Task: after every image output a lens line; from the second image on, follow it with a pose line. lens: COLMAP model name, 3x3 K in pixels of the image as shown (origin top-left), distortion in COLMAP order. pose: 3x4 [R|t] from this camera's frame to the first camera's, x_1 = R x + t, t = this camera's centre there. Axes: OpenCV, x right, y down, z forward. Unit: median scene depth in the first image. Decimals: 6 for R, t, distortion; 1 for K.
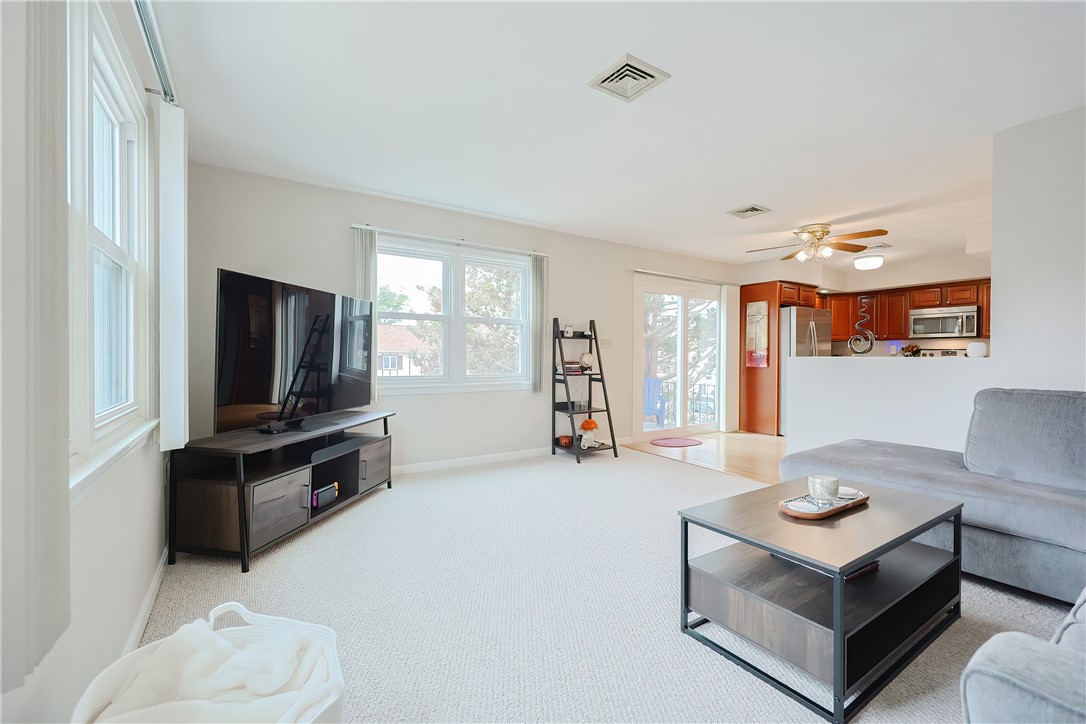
lens RADIAL K [[461.1, 0, 550.0], [0, 461.1, 360.0], [0, 0, 1]] dist [0.002206, 0.000119]
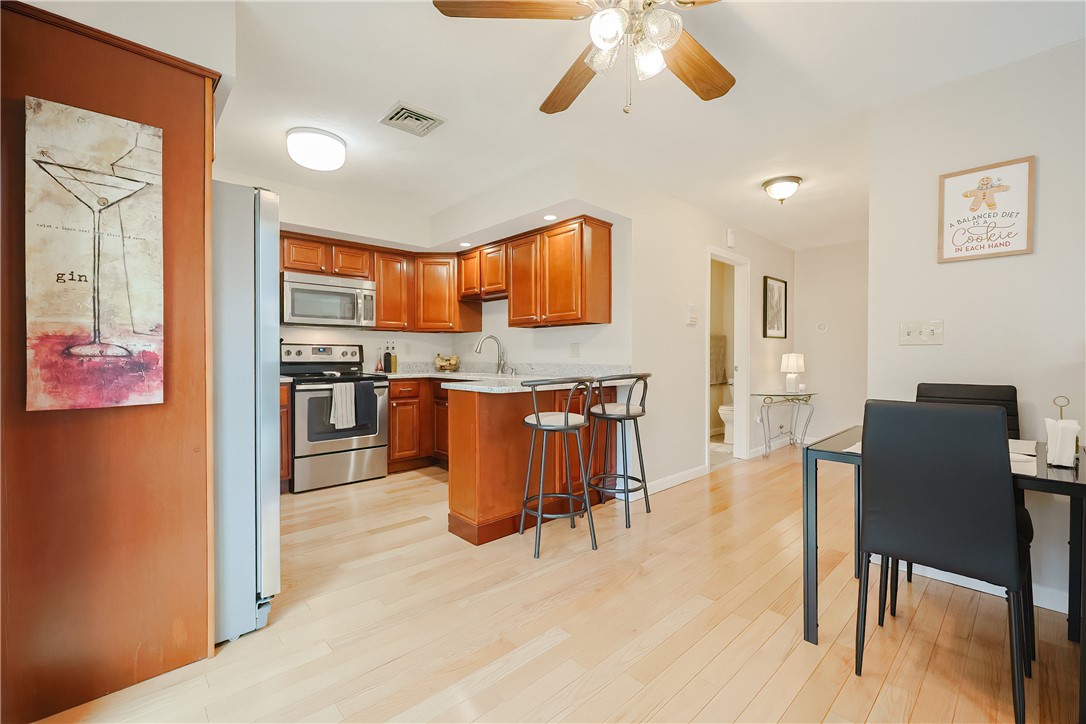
lens RADIAL K [[461.1, 0, 550.0], [0, 461.1, 360.0], [0, 0, 1]] dist [0.002206, 0.000119]
pose [[-0.180871, -0.012575, 0.983427, 0.185158], [0.005481, 0.999890, 0.013793, -0.009013], [-0.983492, 0.007885, -0.180782, 0.816464]]
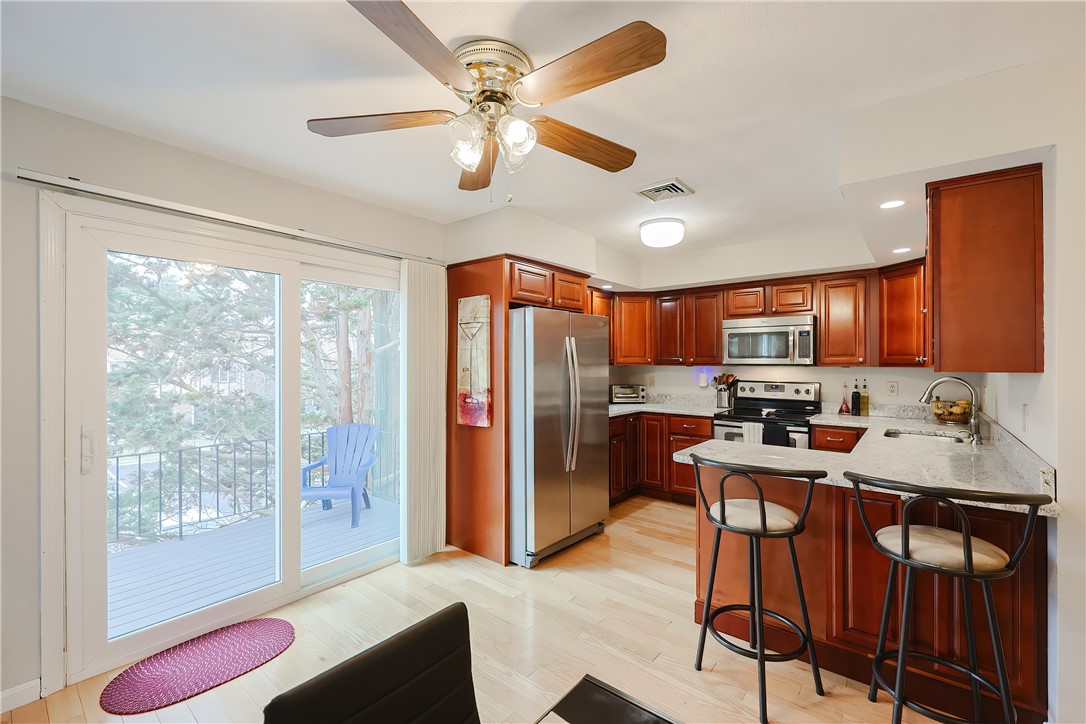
lens RADIAL K [[460.5, 0, 551.7], [0, 460.5, 362.9], [0, 0, 1]] dist [0.001651, 0.000214]
pose [[0.952030, -0.005555, 0.305953, 0.371343], [0.007081, 0.999967, -0.003879, -0.050193], [-0.305921, 0.005860, 0.952039, 0.484739]]
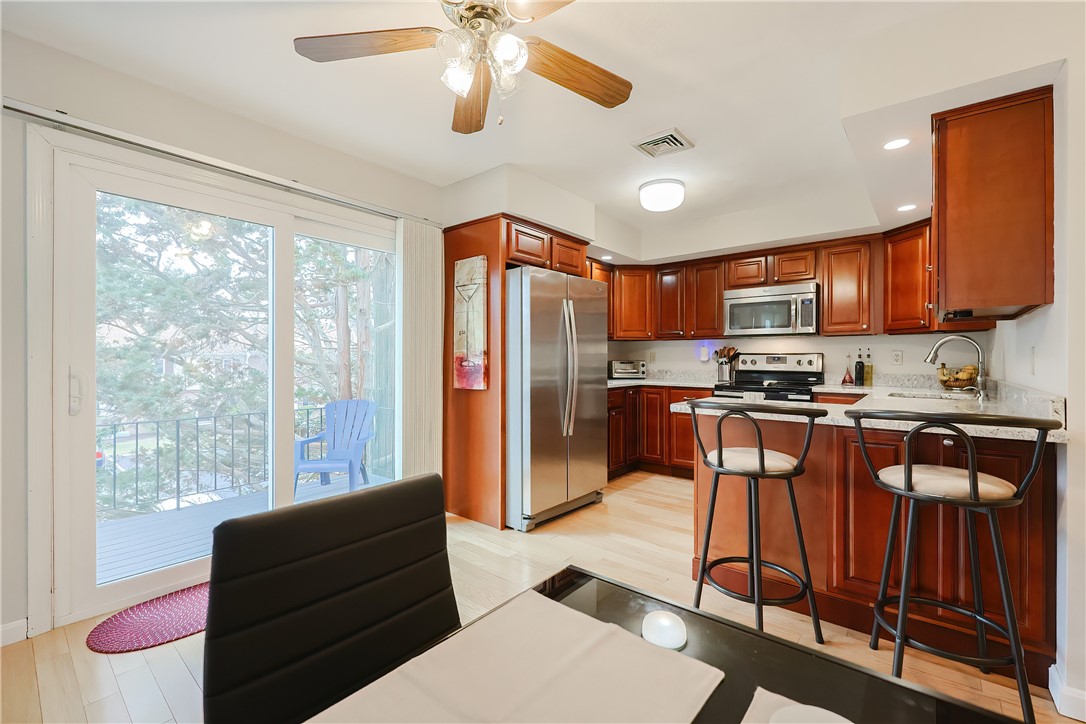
lens RADIAL K [[461.1, 0, 550.0], [0, 461.1, 360.0], [0, 0, 1]] dist [0.002206, 0.000119]
pose [[0.954924, -0.002748, 0.296839, 0.378572], [0.003911, 0.999987, -0.003325, -0.013567], [-0.296826, 0.004337, 0.954922, 0.488837]]
